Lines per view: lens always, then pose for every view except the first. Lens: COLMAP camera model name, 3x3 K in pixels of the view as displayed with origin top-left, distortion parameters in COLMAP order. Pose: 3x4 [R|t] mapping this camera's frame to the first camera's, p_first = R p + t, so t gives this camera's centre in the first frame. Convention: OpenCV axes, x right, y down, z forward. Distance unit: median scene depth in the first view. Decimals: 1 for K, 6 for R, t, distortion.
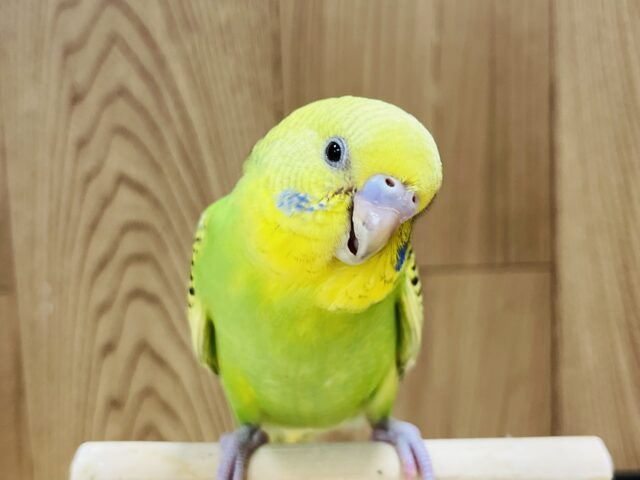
lens RADIAL K [[950.2, 0, 312.0], [0, 950.2, 233.5], [0, 0, 1]] dist [0.005088, 0.000000]
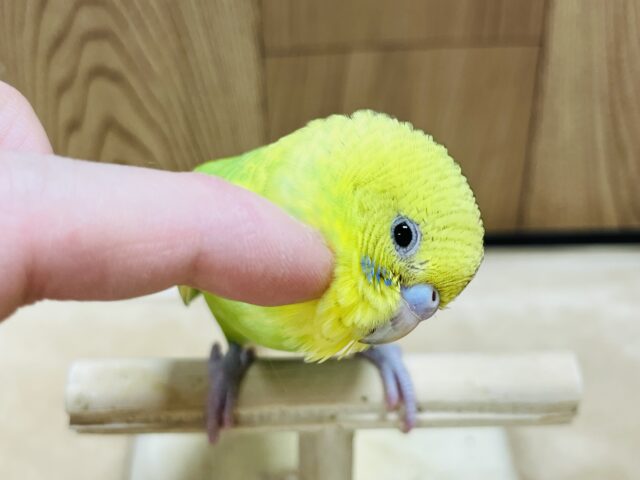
lens RADIAL K [[950.2, 0, 334.6], [0, 950.2, 248.9], [0, 0, 1]] dist [0.005088, 0.000000]
pose [[0.997859, -0.010417, 0.064575, -0.015633], [-0.020480, 0.887846, 0.459685, -0.214671], [-0.062121, -0.460023, 0.885731, 0.082919]]
